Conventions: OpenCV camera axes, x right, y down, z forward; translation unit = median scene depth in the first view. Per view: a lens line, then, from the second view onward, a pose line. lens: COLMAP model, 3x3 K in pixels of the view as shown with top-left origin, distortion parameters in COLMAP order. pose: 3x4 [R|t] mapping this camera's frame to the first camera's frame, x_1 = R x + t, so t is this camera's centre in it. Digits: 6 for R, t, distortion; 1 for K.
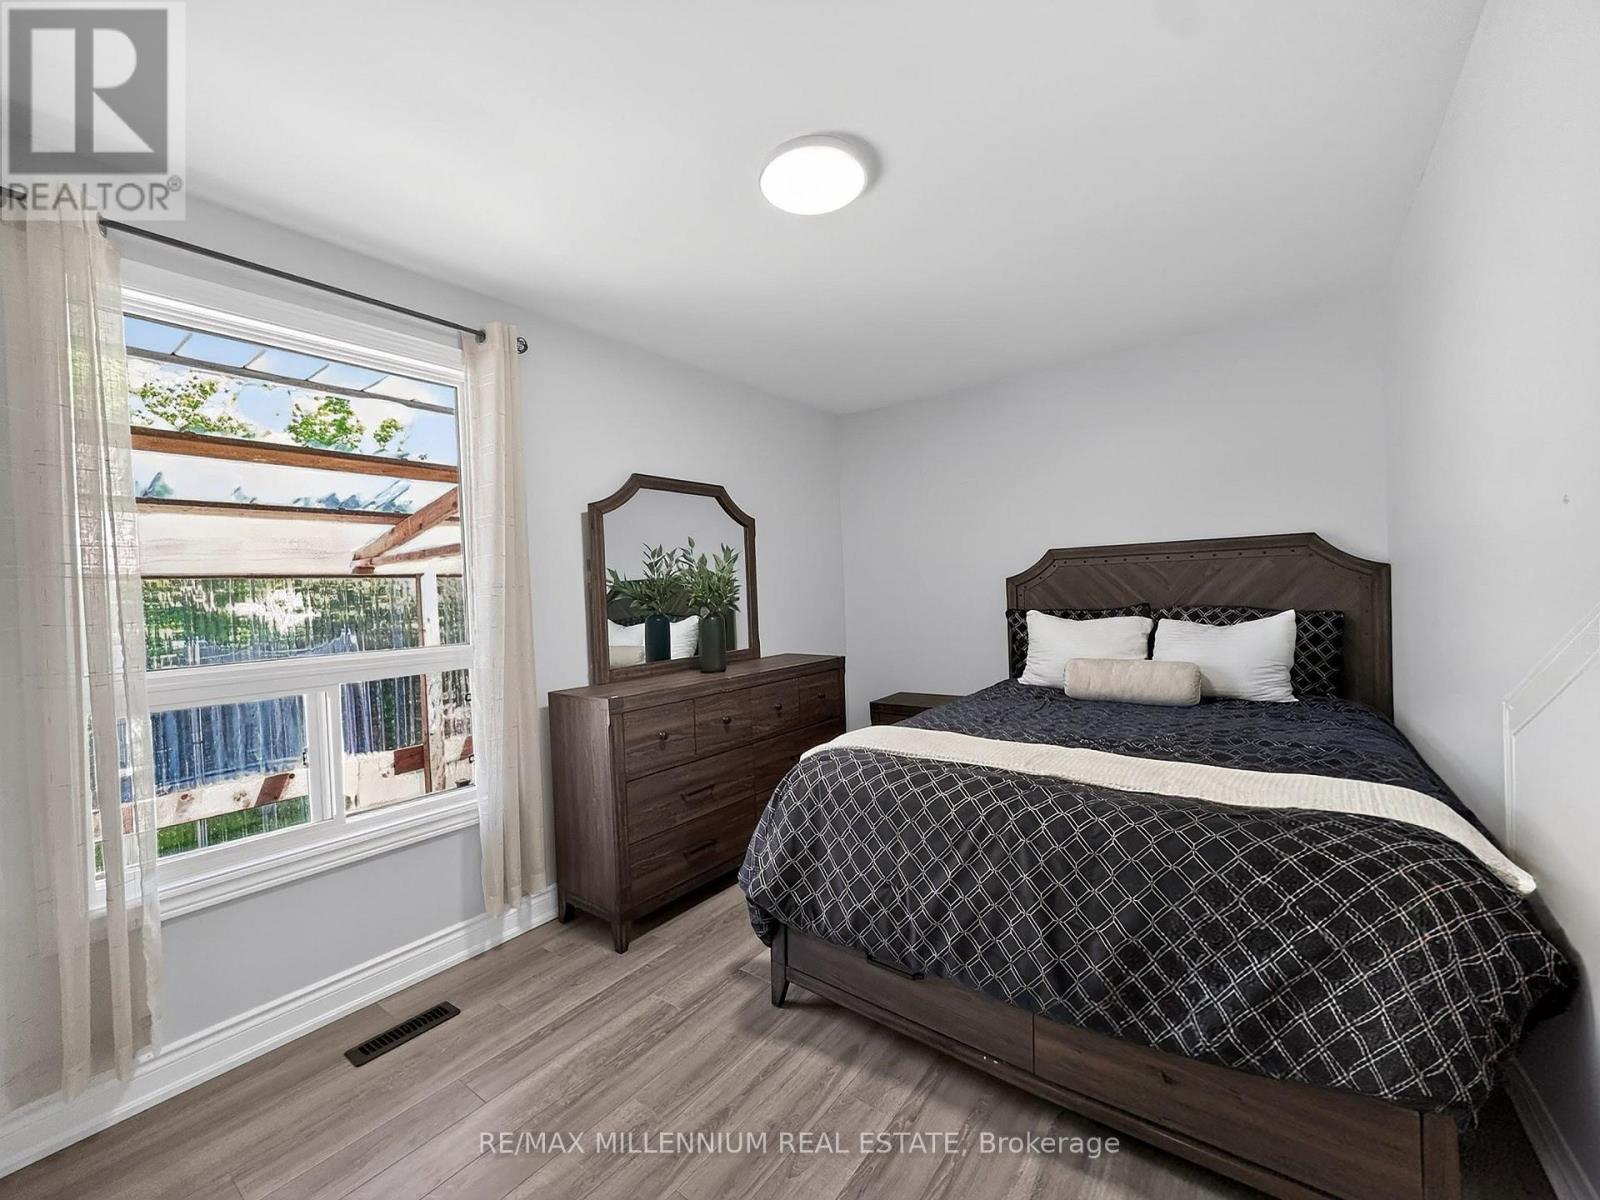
lens RADIAL K [[639.8, 0, 797.3], [0, 639.8, 602.0], [0, 0, 1]] dist [-0.003335, -0.000129]
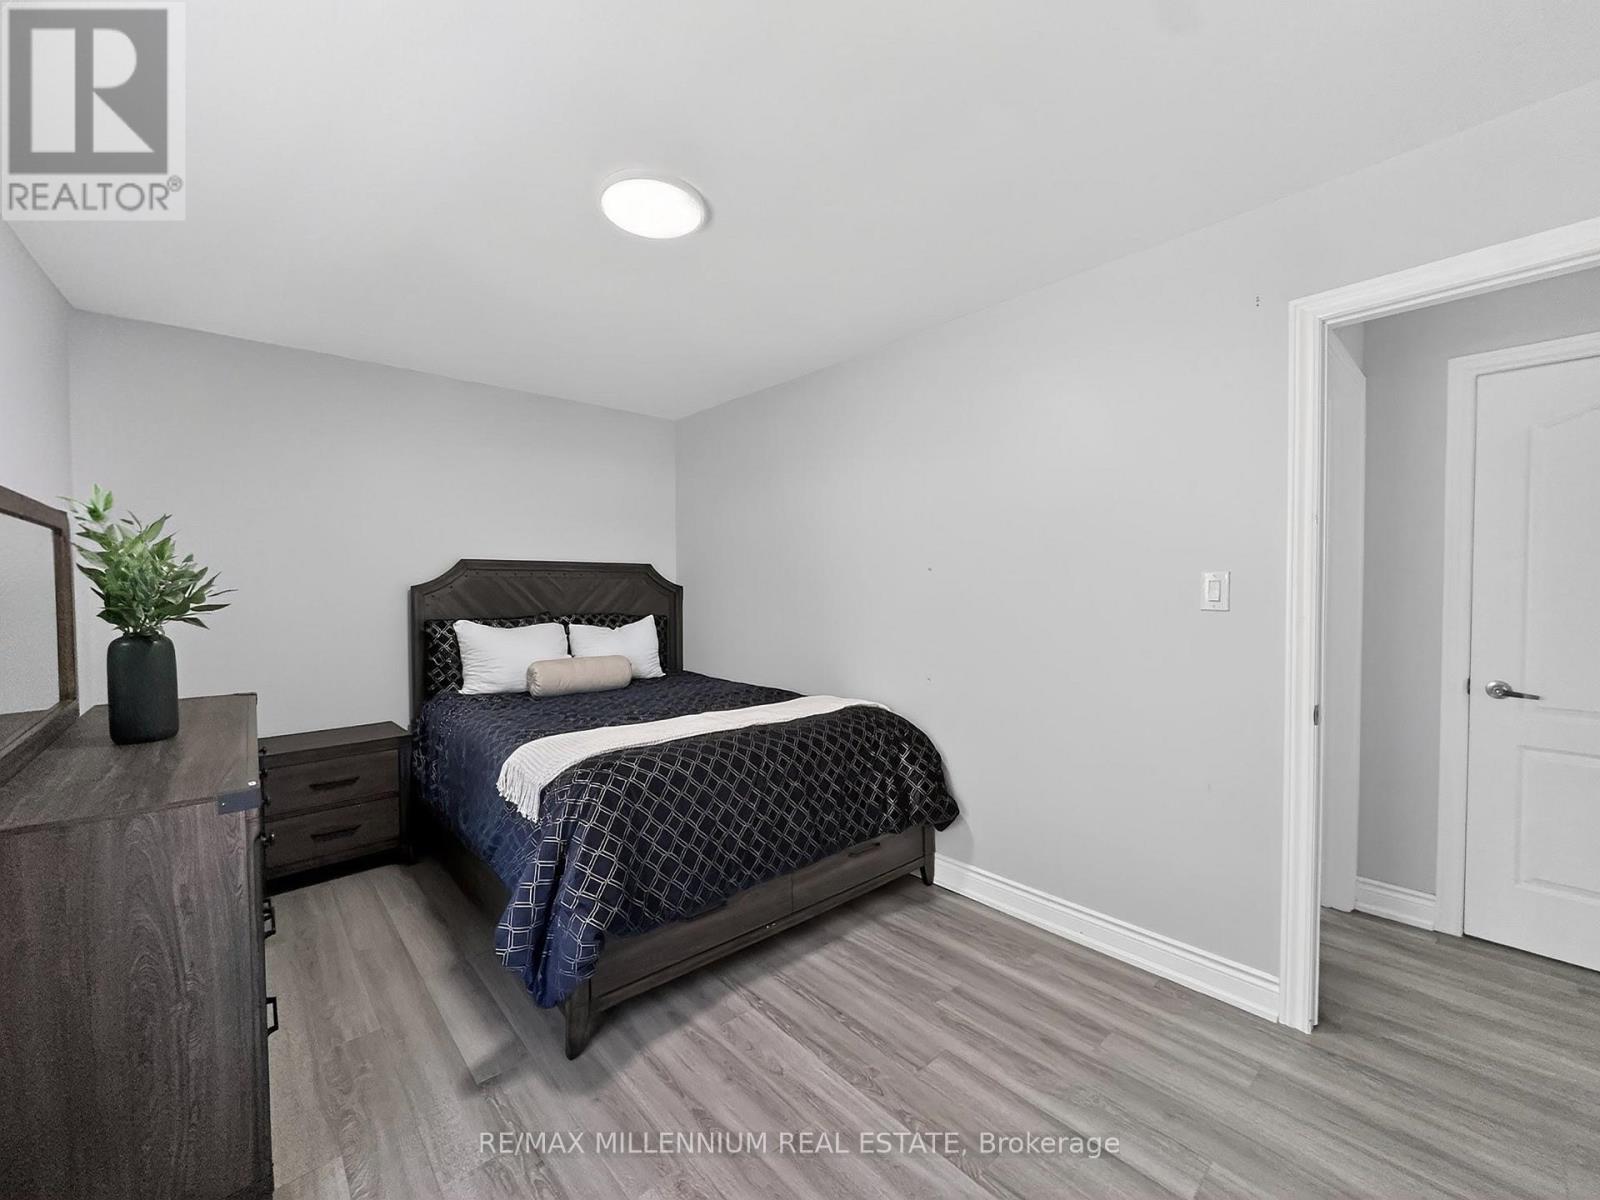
lens RADIAL K [[639.8, 0, 797.5], [0, 639.8, 598.5], [0, 0, 1]] dist [-0.003335, -0.000129]
pose [[0.193361, 0.016553, 0.980988, -0.802998], [0.012378, 0.999737, -0.019309, 0.008461], [-0.981050, 0.015876, 0.193105, 0.474225]]
